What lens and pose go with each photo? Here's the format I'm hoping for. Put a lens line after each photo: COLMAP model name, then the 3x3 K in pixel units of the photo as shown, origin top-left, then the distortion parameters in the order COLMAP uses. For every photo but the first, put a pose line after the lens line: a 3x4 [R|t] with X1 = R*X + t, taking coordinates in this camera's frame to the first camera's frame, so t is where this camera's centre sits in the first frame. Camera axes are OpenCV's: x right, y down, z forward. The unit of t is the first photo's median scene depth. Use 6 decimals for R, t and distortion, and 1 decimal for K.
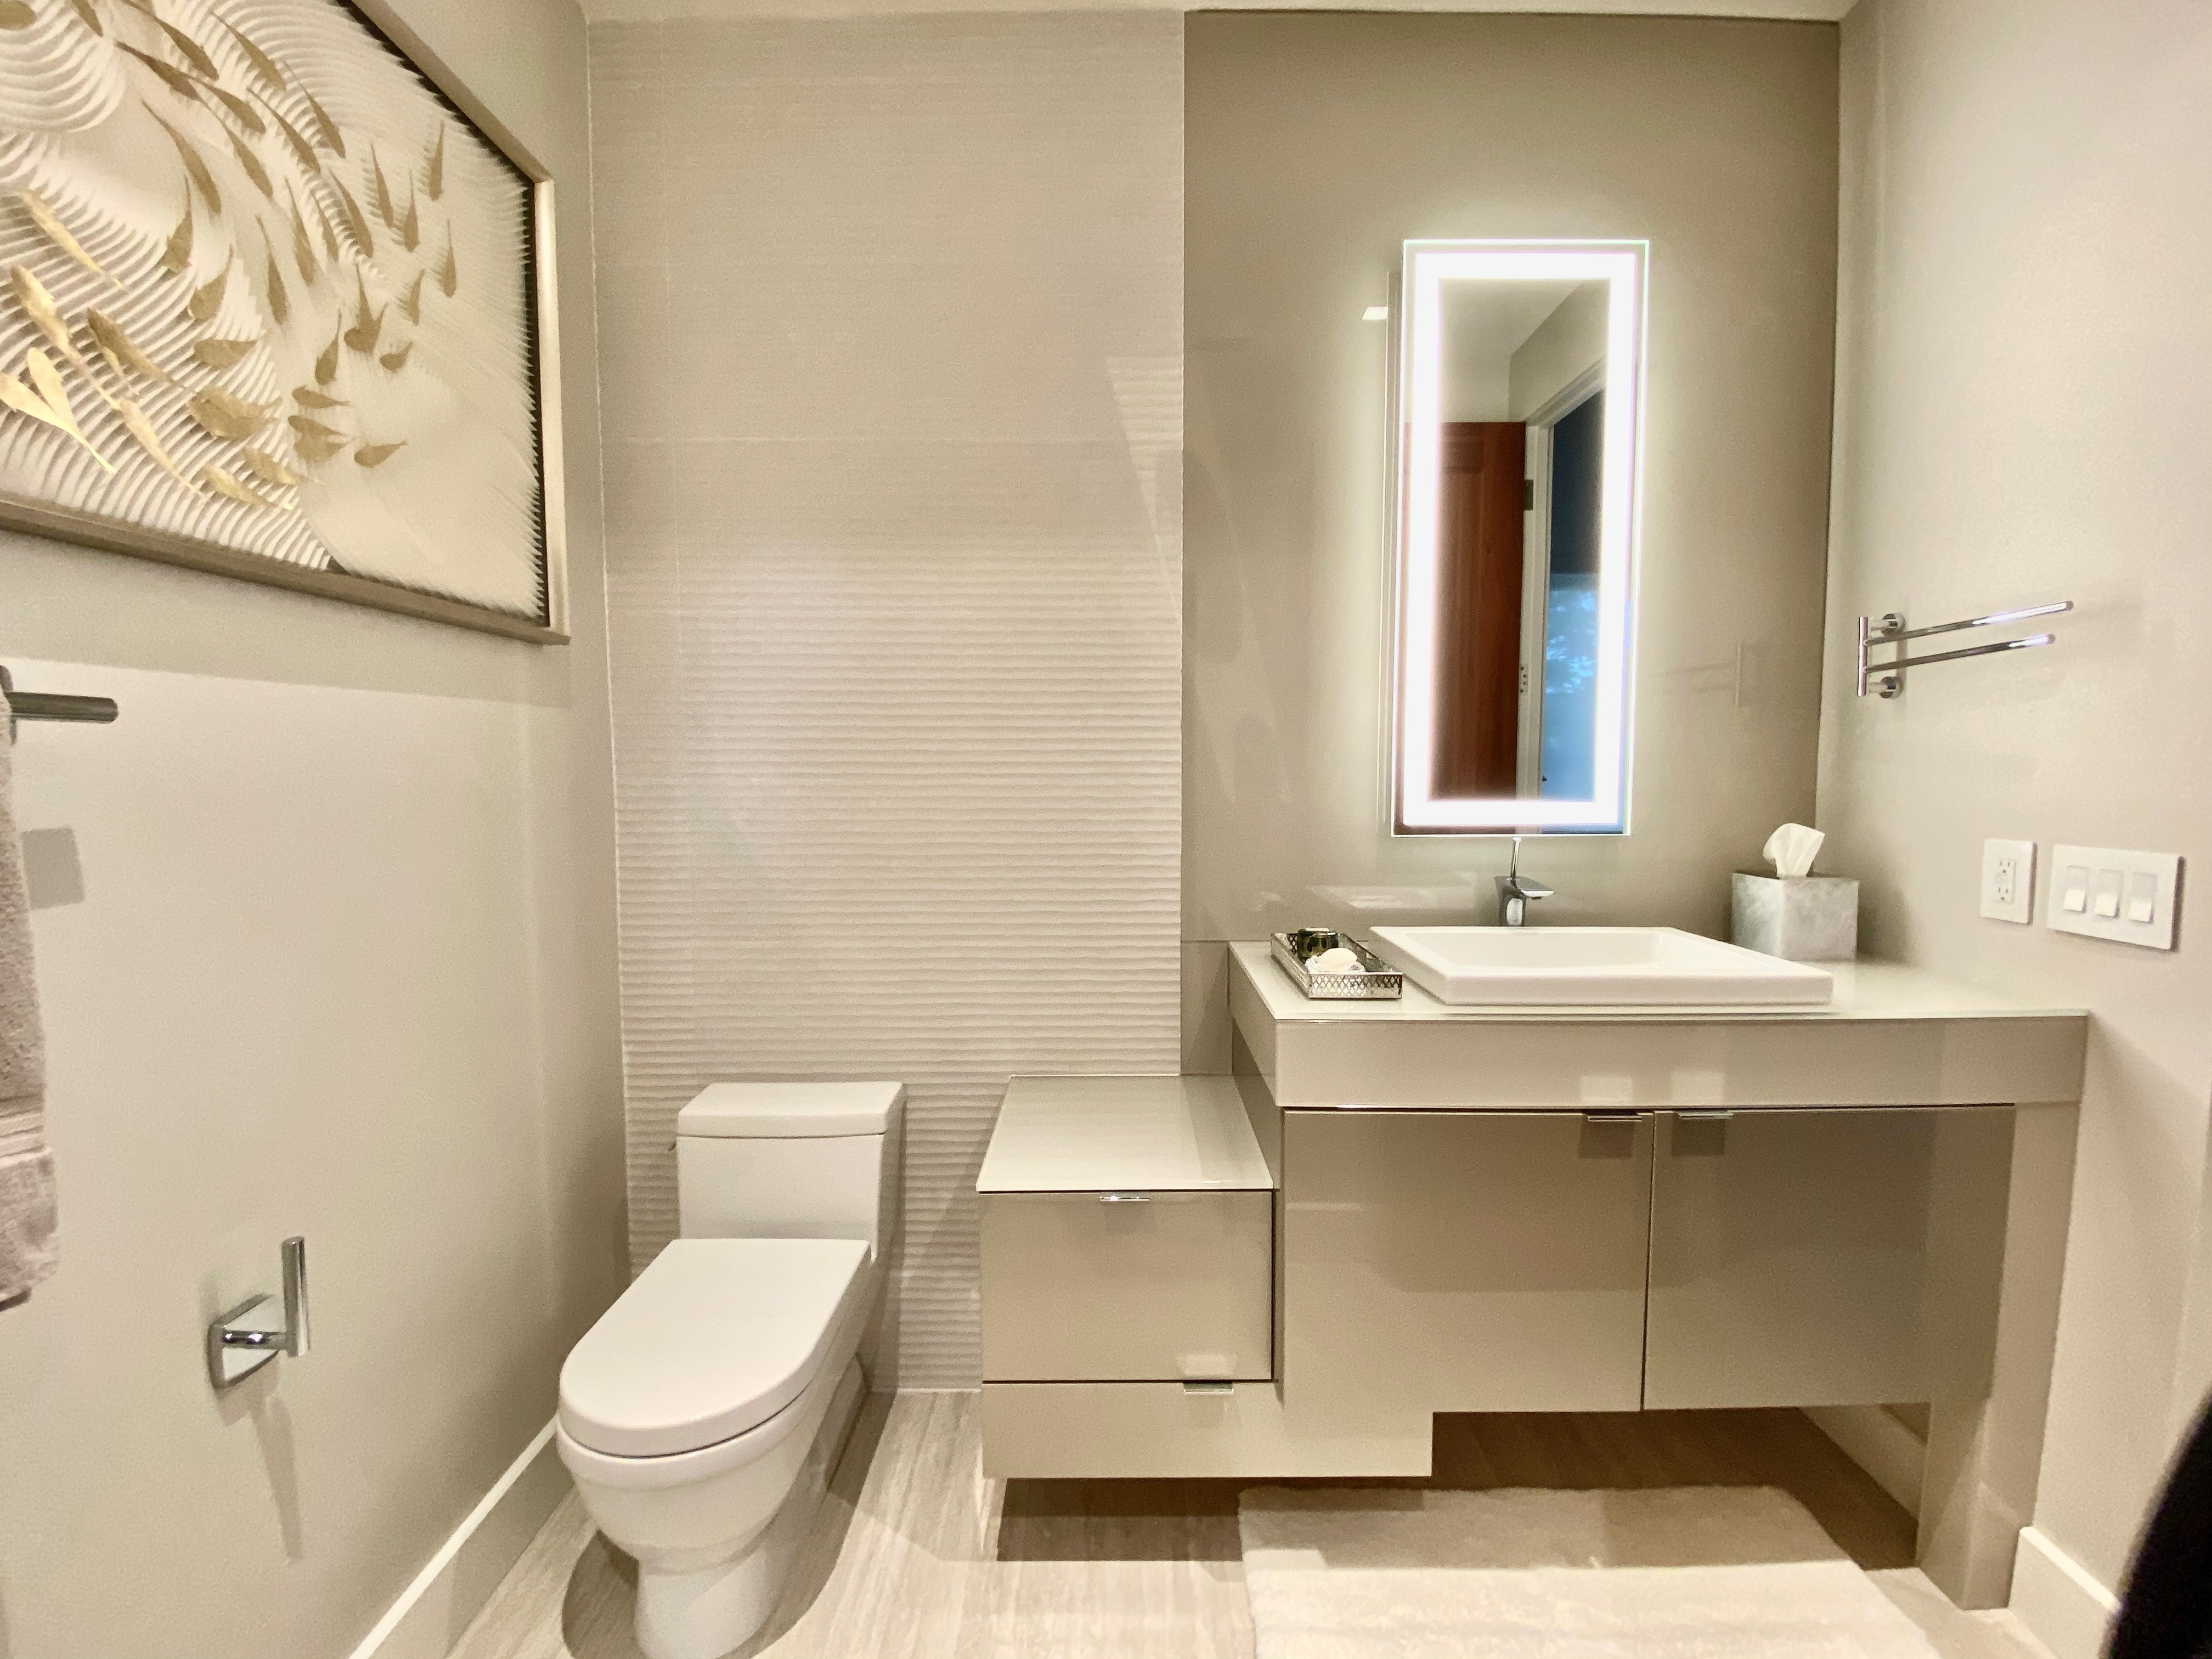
lens RADIAL K [[896.7, 0, 1112.6], [0, 896.7, 829.6], [0, 0, 1]] dist [0.002175, -0.000328]
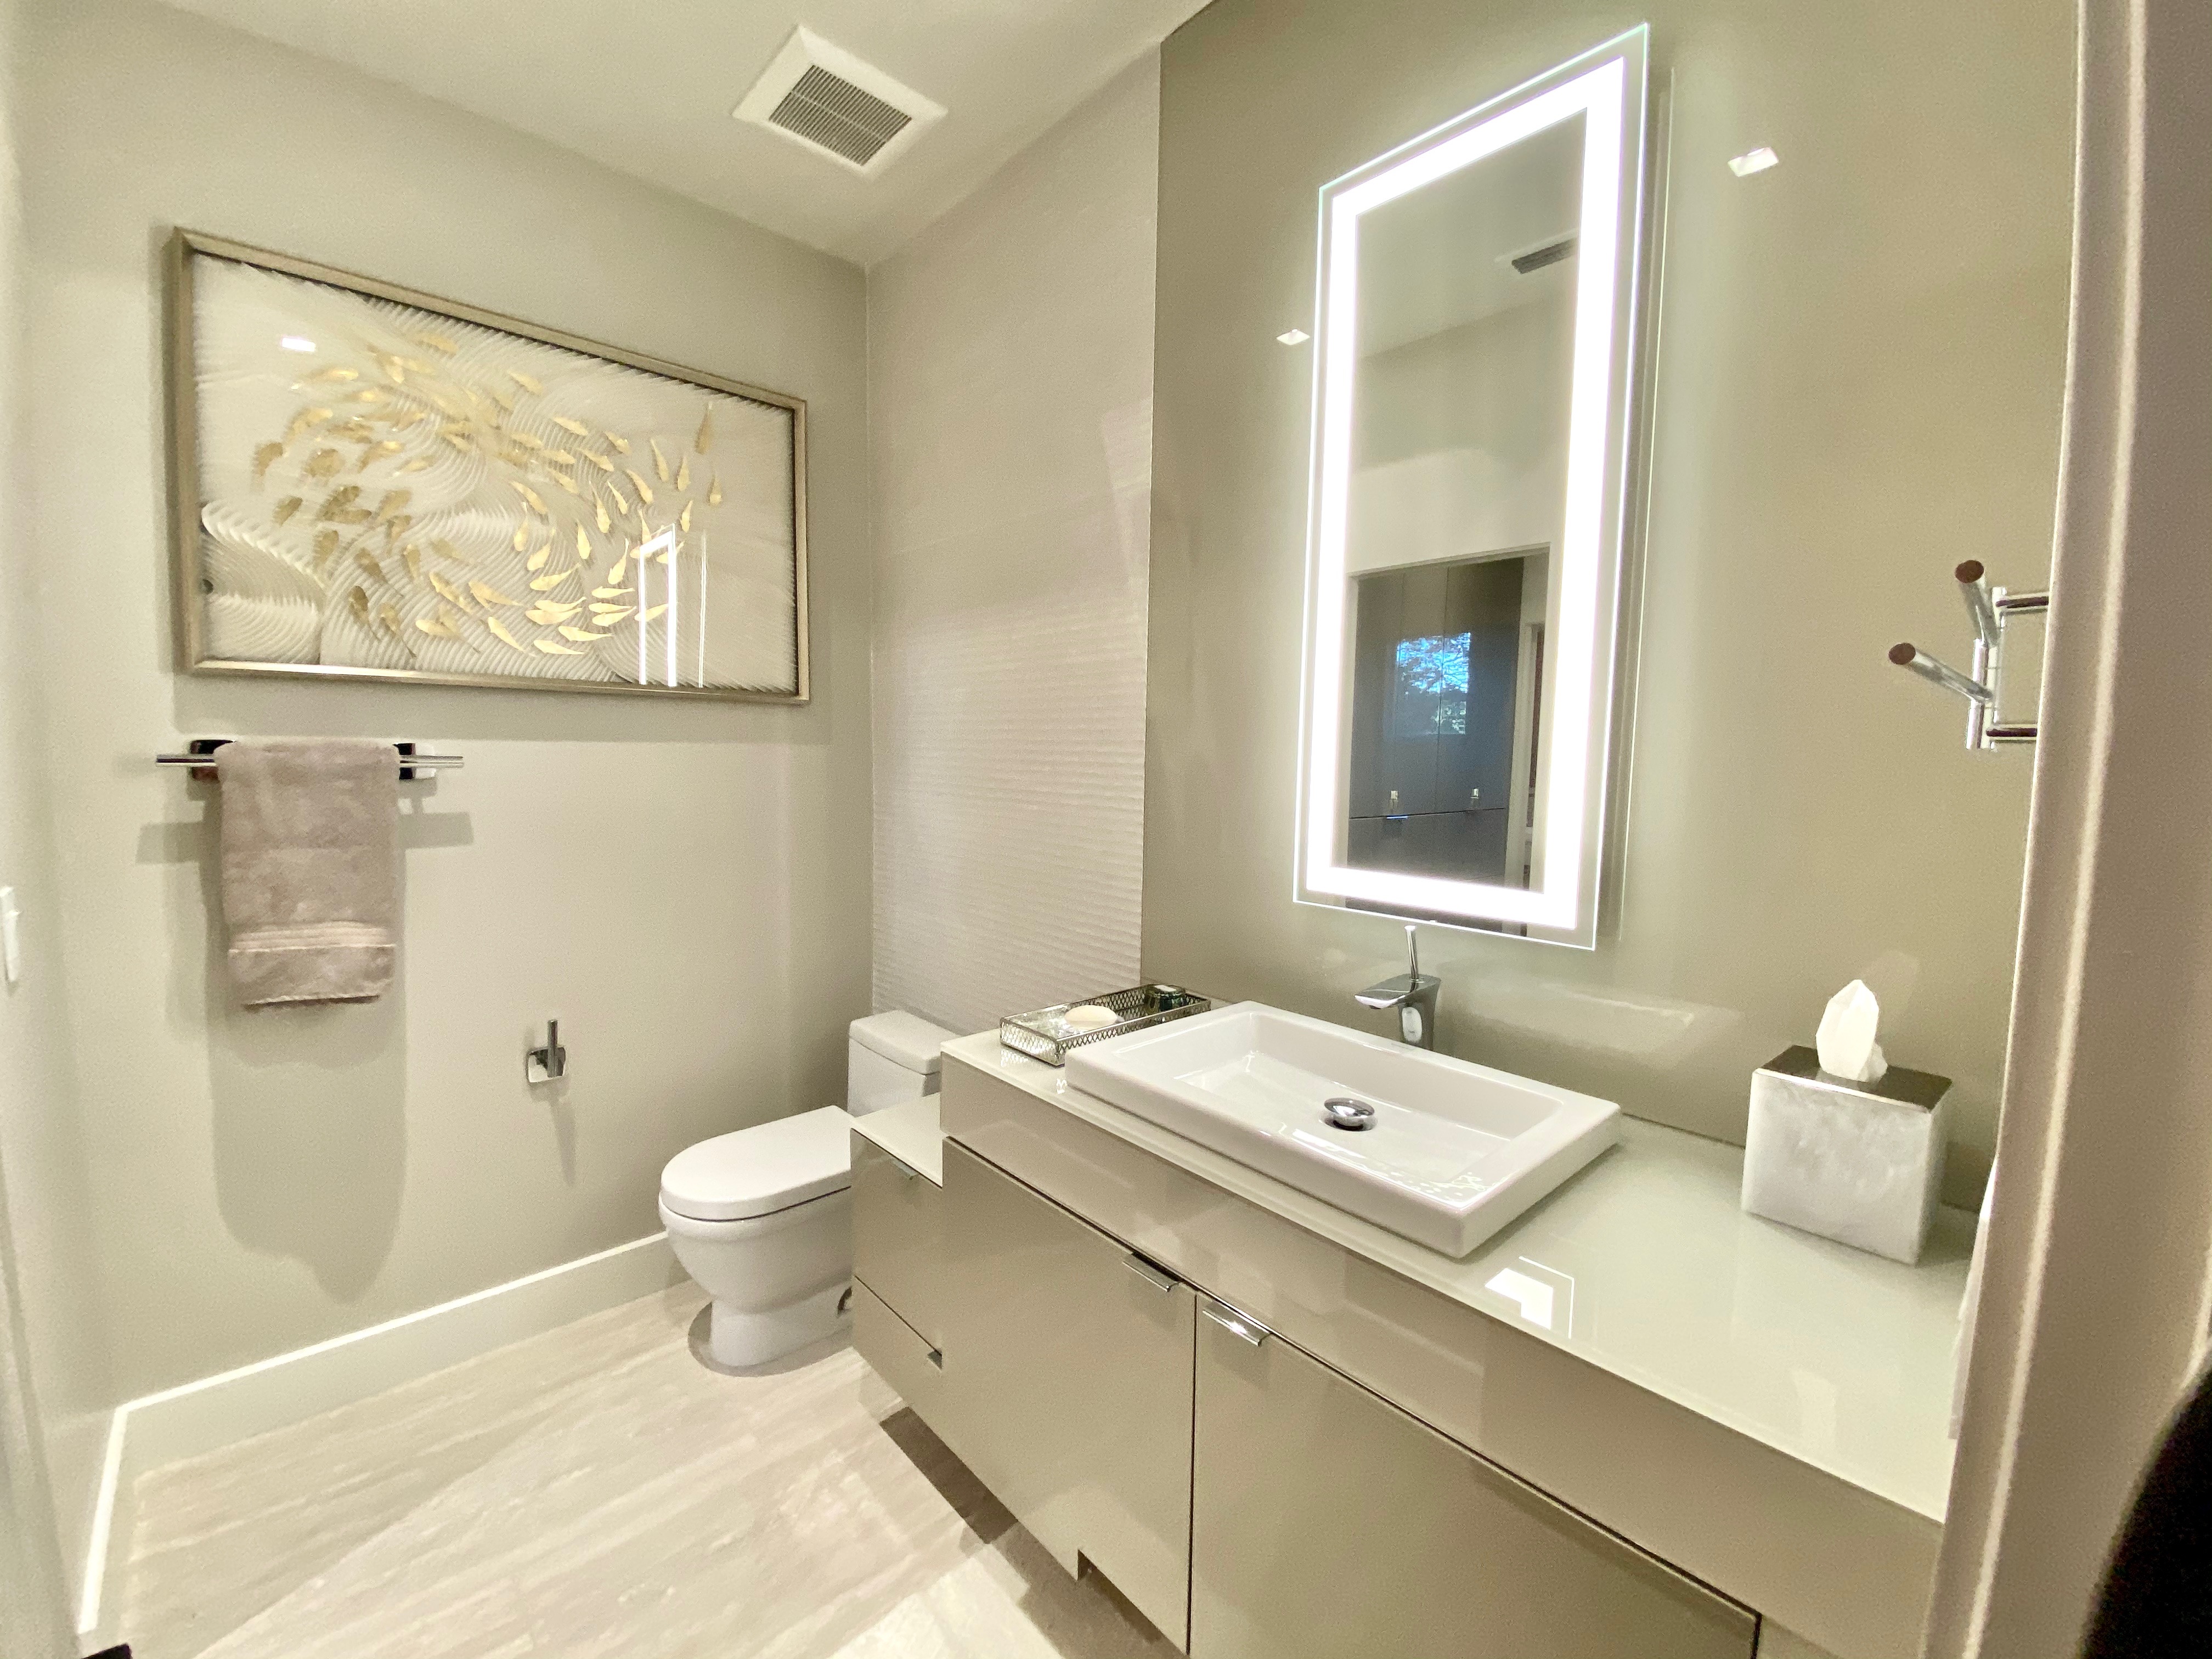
lens RADIAL K [[896.7, 0, 1102.1], [0, 896.7, 828.9], [0, 0, 1]] dist [0.002175, -0.000328]
pose [[0.689080, 0.078307, -0.720443, 0.823841], [-0.065917, 0.996796, 0.045297, -0.093243], [0.721682, 0.016276, 0.692034, 0.291107]]
